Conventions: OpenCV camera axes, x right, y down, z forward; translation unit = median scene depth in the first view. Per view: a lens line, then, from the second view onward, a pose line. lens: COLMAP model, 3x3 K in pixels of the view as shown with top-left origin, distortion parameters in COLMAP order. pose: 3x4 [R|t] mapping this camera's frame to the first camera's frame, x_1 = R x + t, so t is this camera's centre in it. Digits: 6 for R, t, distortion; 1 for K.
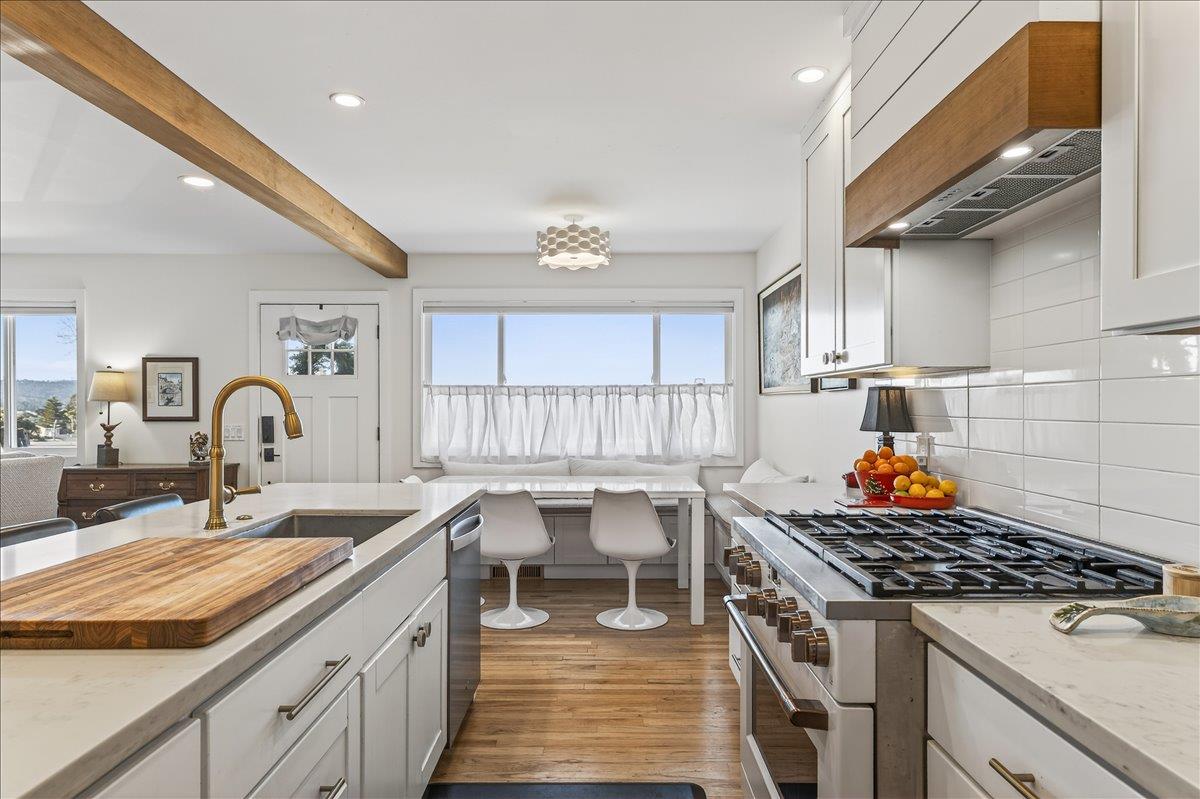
lens RADIAL K [[714.1, 0, 653.0], [0, 714.1, 410.3], [0, 0, 1]] dist [0.000474, -0.002039]
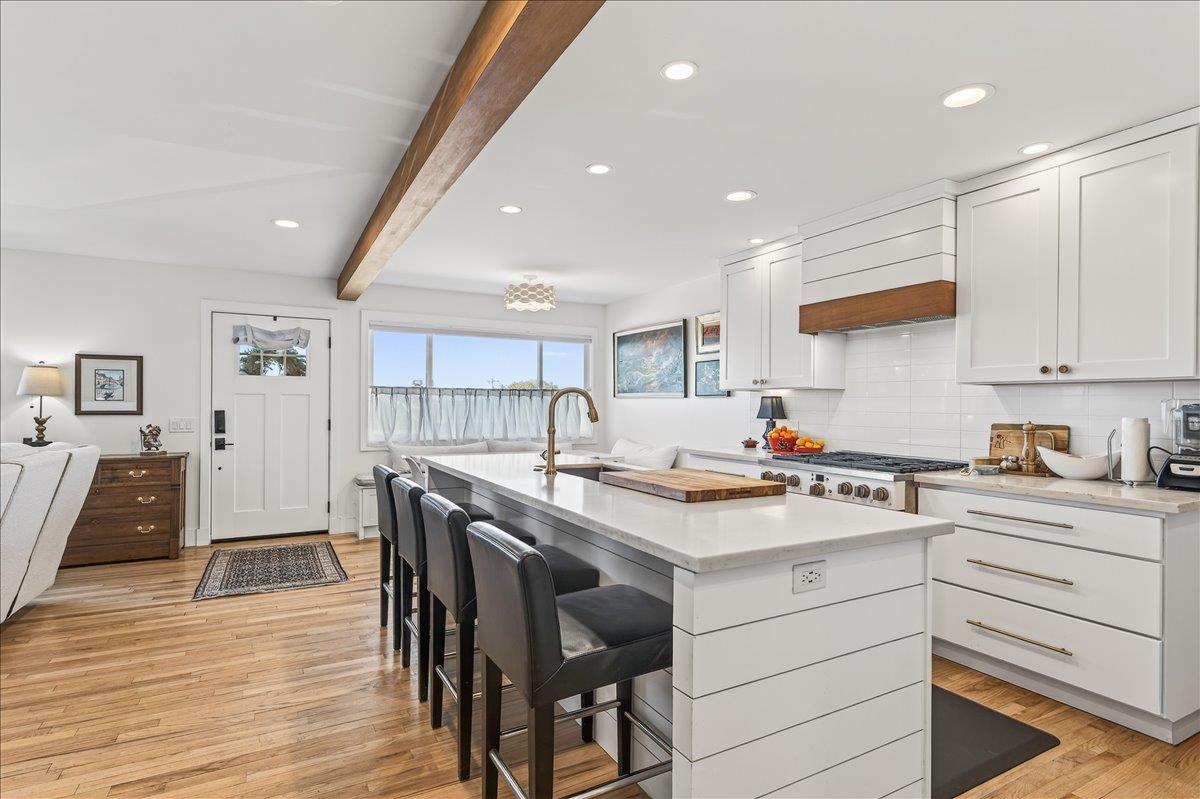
lens RADIAL K [[573.6, 0, 619.7], [0, 573.6, 405.2], [0, 0, 1]] dist [0.004256, -0.001022]
pose [[0.885854, 0.006439, 0.463919, -0.404265], [-0.005133, 0.999979, -0.004078, 0.000585], [-0.463935, 0.001231, 0.885868, -0.117096]]
